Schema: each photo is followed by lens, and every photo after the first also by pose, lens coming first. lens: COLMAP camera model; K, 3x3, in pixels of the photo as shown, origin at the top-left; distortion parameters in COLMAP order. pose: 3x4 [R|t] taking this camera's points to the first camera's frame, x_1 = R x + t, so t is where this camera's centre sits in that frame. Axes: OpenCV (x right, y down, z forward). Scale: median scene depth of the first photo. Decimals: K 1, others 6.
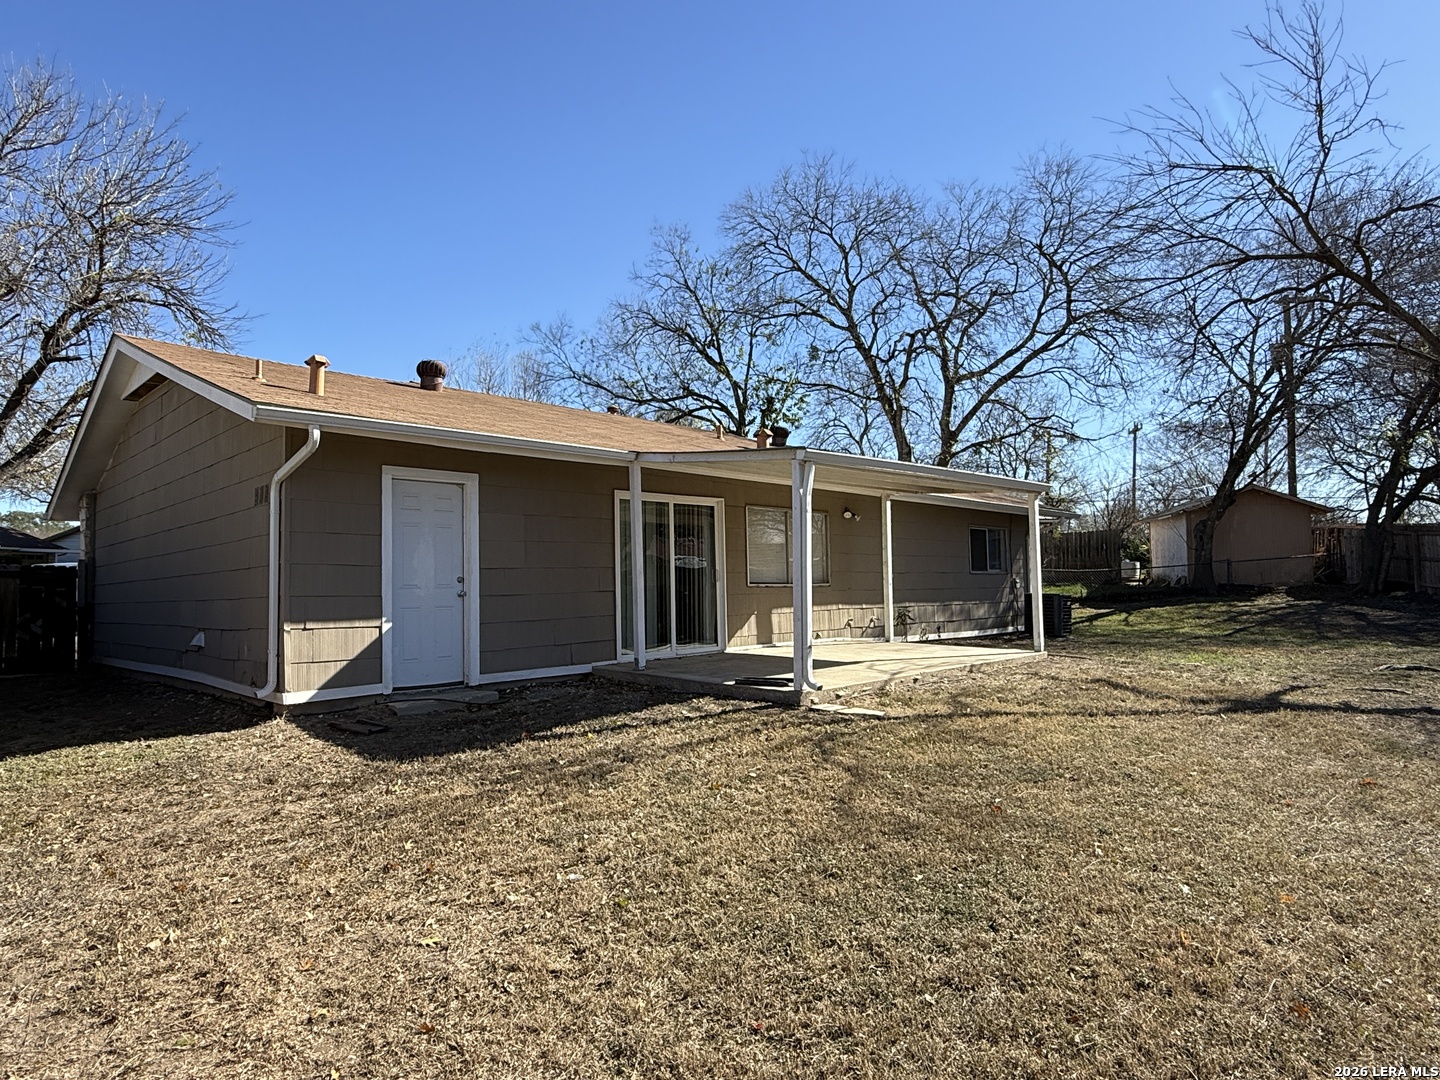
lens RADIAL K [[875.1, 0, 724.5], [0, 875.1, 547.9], [0, 0, 1]] dist [0.003466, 0.000100]
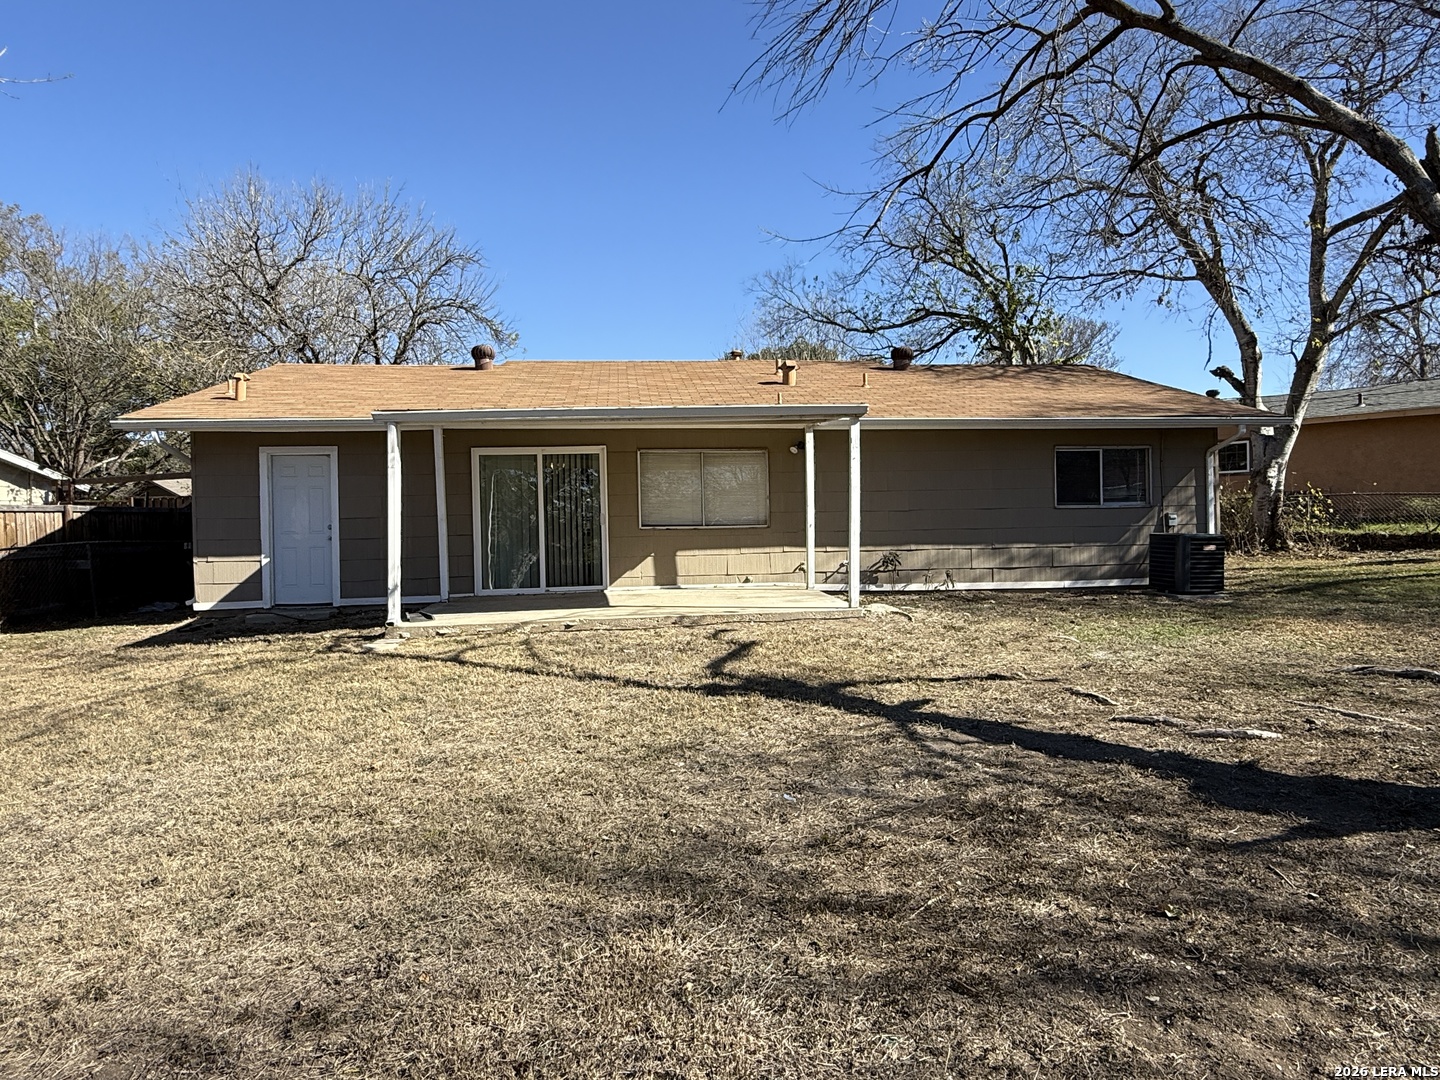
lens RADIAL K [[875.1, 0, 724.0], [0, 875.1, 532.2], [0, 0, 1]] dist [0.003466, 0.000100]
pose [[0.766178, 0.003466, -0.642619, 0.752721], [0.037253, 0.998064, 0.049798, 0.000298], [0.641548, -0.062094, 0.764566, 0.271198]]
